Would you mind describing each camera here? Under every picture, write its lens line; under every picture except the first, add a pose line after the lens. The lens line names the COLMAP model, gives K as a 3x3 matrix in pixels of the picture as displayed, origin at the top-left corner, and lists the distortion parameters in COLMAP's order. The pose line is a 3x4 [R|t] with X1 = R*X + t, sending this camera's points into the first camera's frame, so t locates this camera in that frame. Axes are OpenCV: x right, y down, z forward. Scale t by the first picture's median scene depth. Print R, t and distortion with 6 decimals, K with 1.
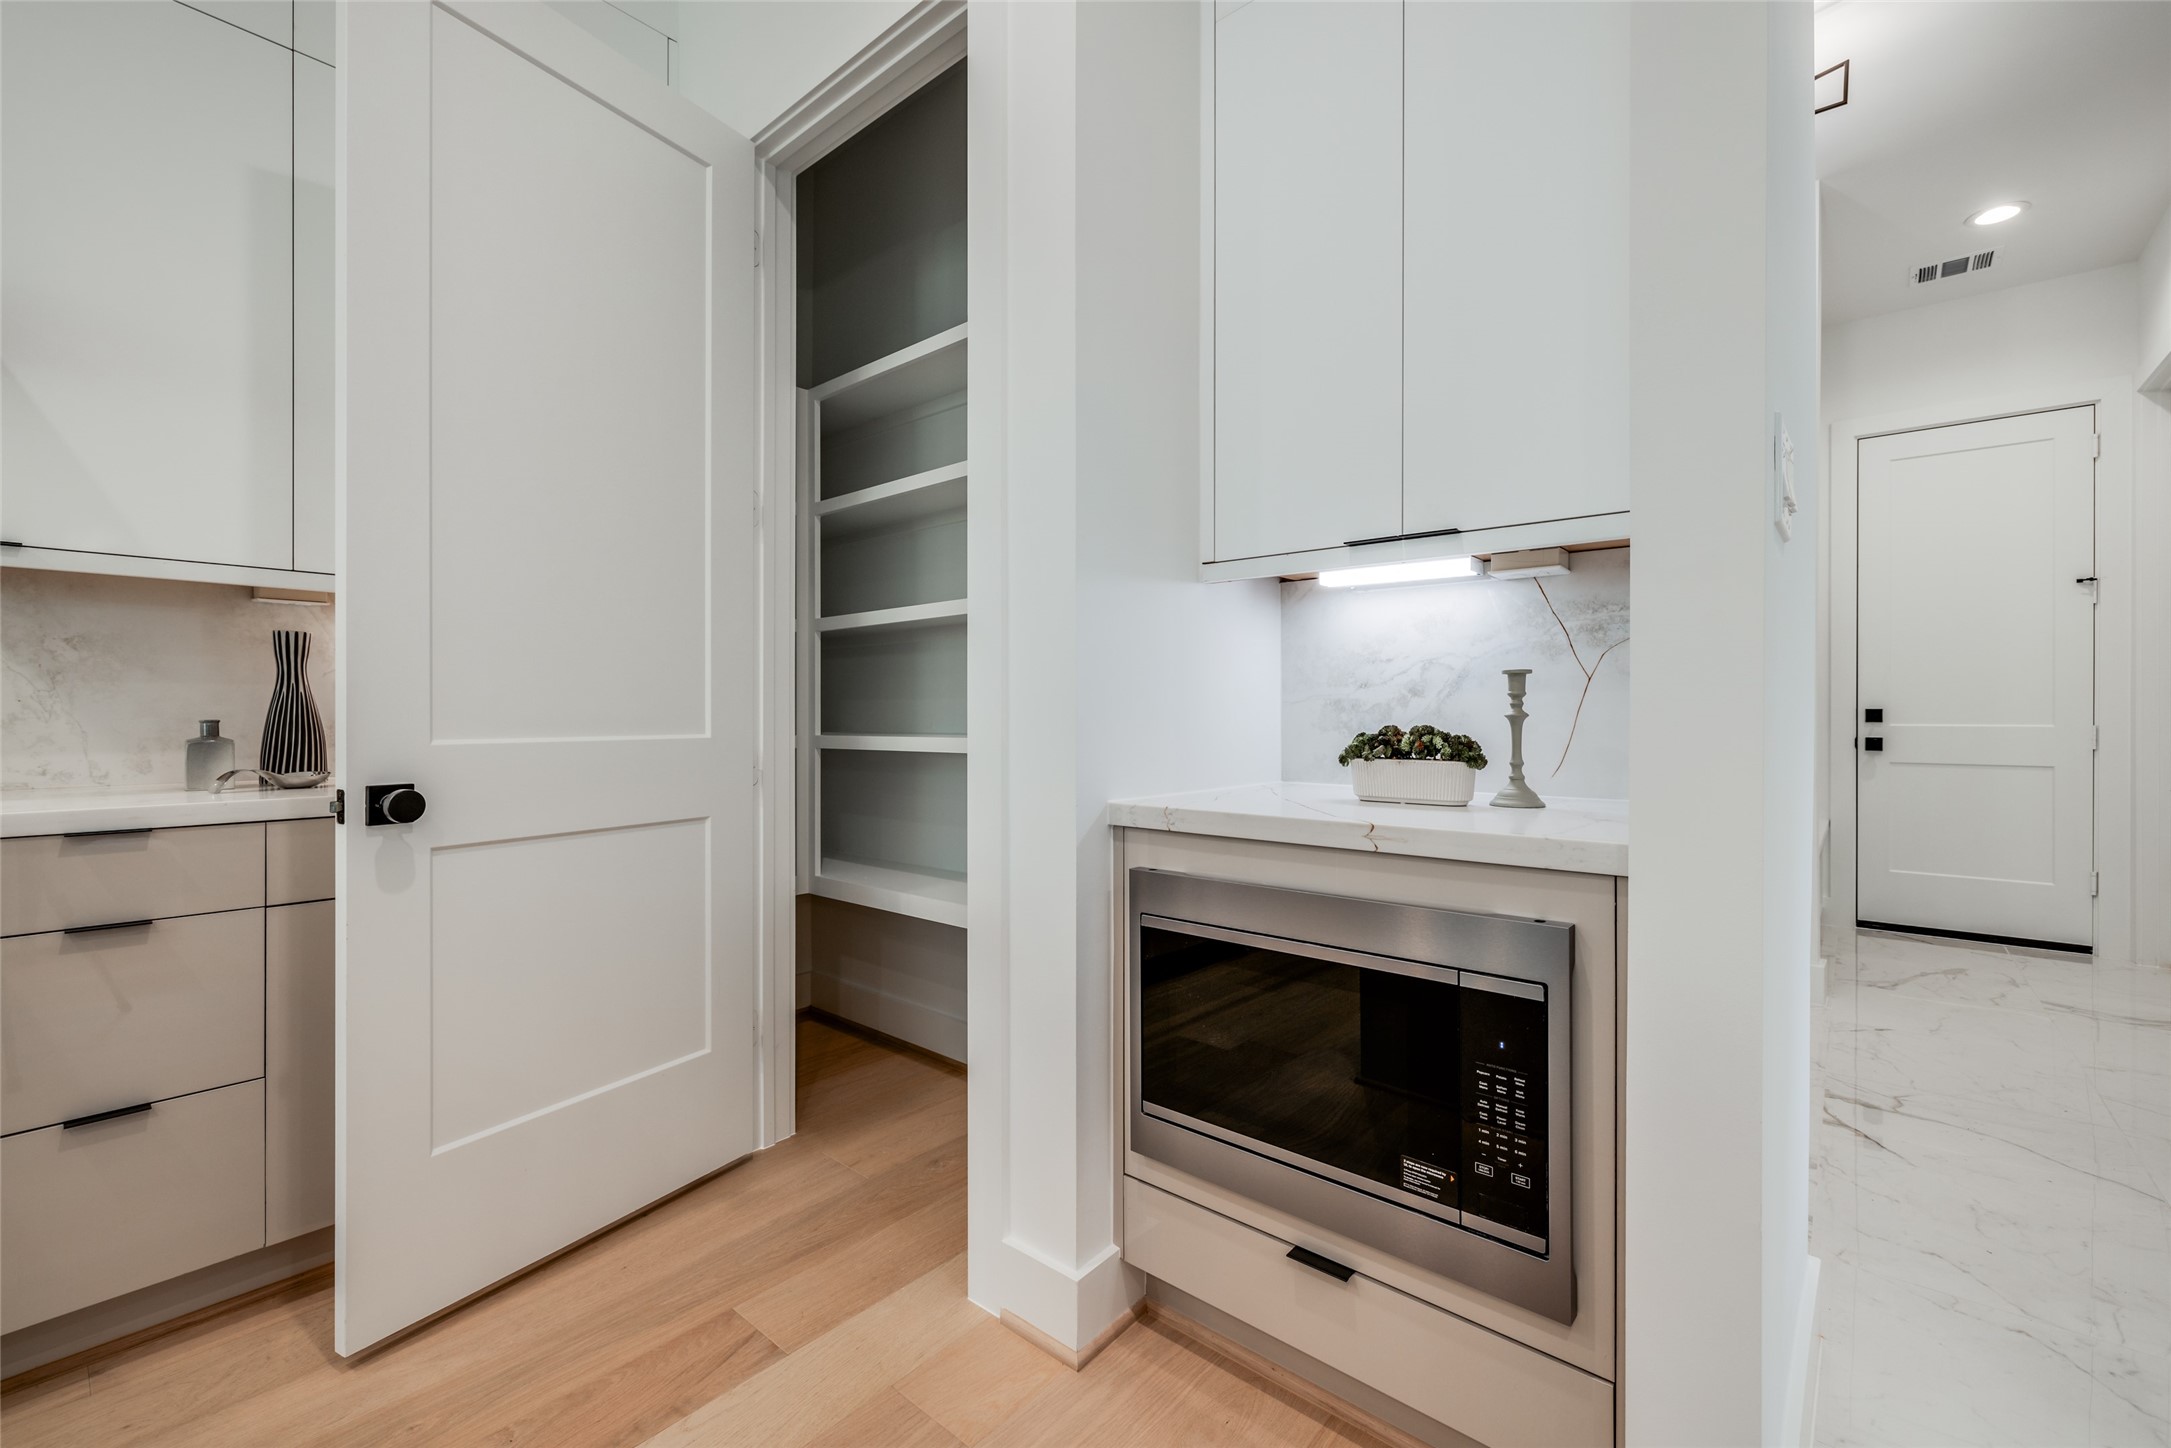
lens RADIAL K [[929.4, 0, 1093.2], [0, 929.4, 713.7], [0, 0, 1]] dist [-0.005814, 0.002276]
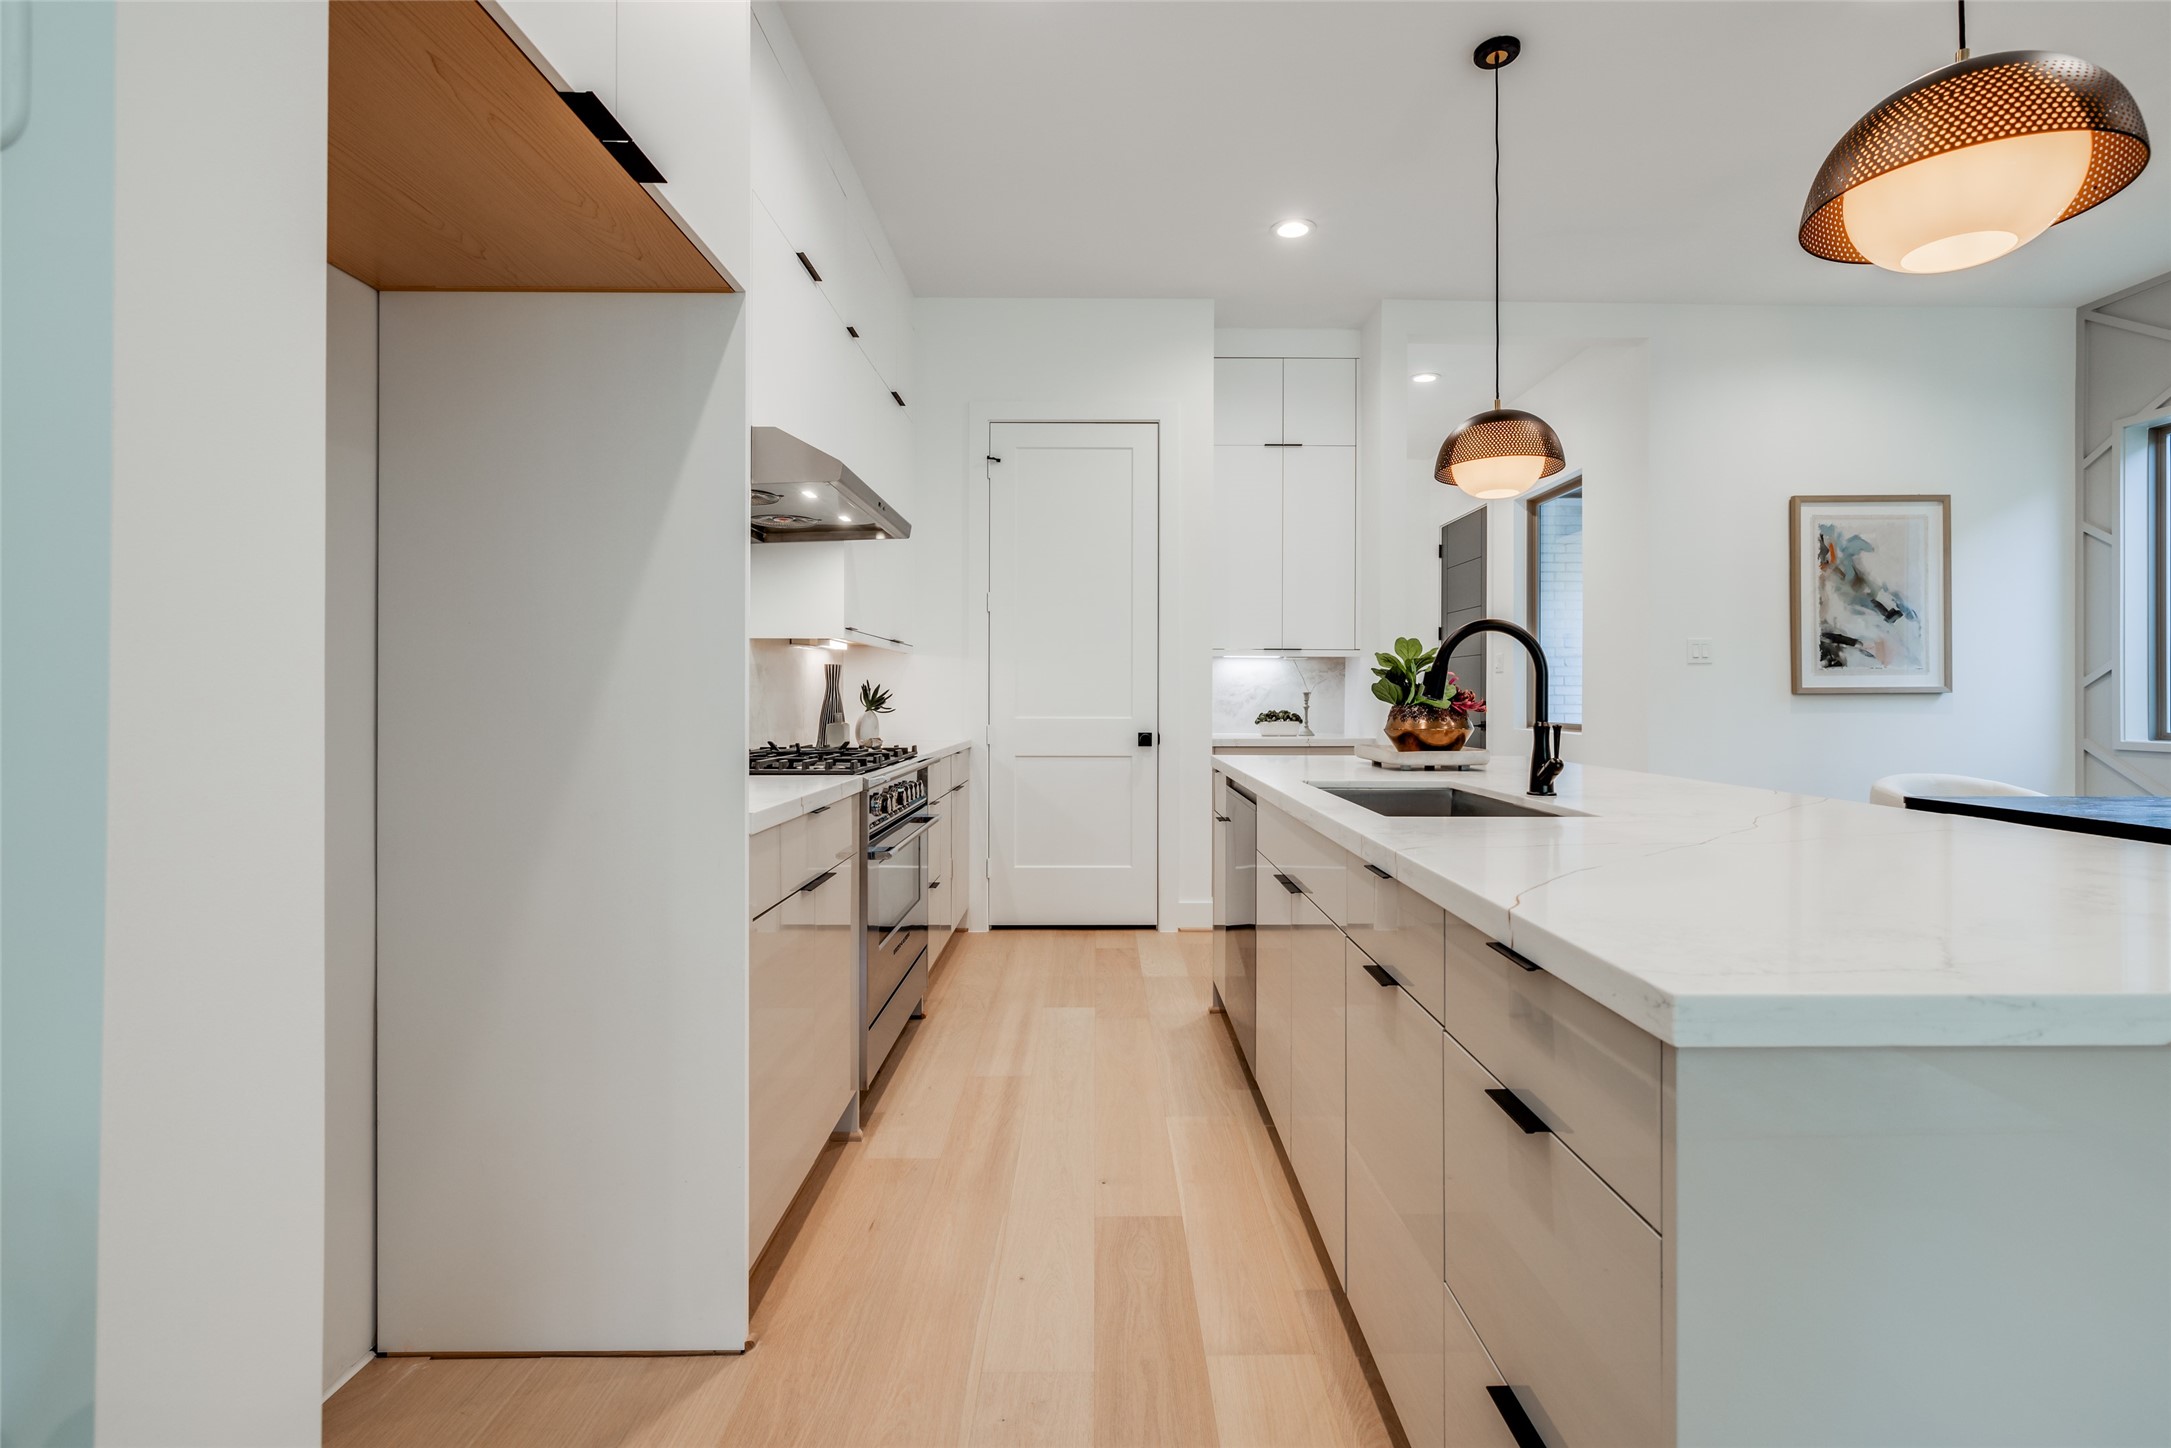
lens RADIAL K [[989.3, 0, 1091.9], [0, 989.3, 695.4], [0, 0, 1]] dist [0.002244, -0.000471]
pose [[0.770303, 0.000180, 0.637678, -1.702335], [0.001116, 0.999998, -0.001629, -0.024143], [-0.637677, 0.001966, 0.770302, -0.833428]]
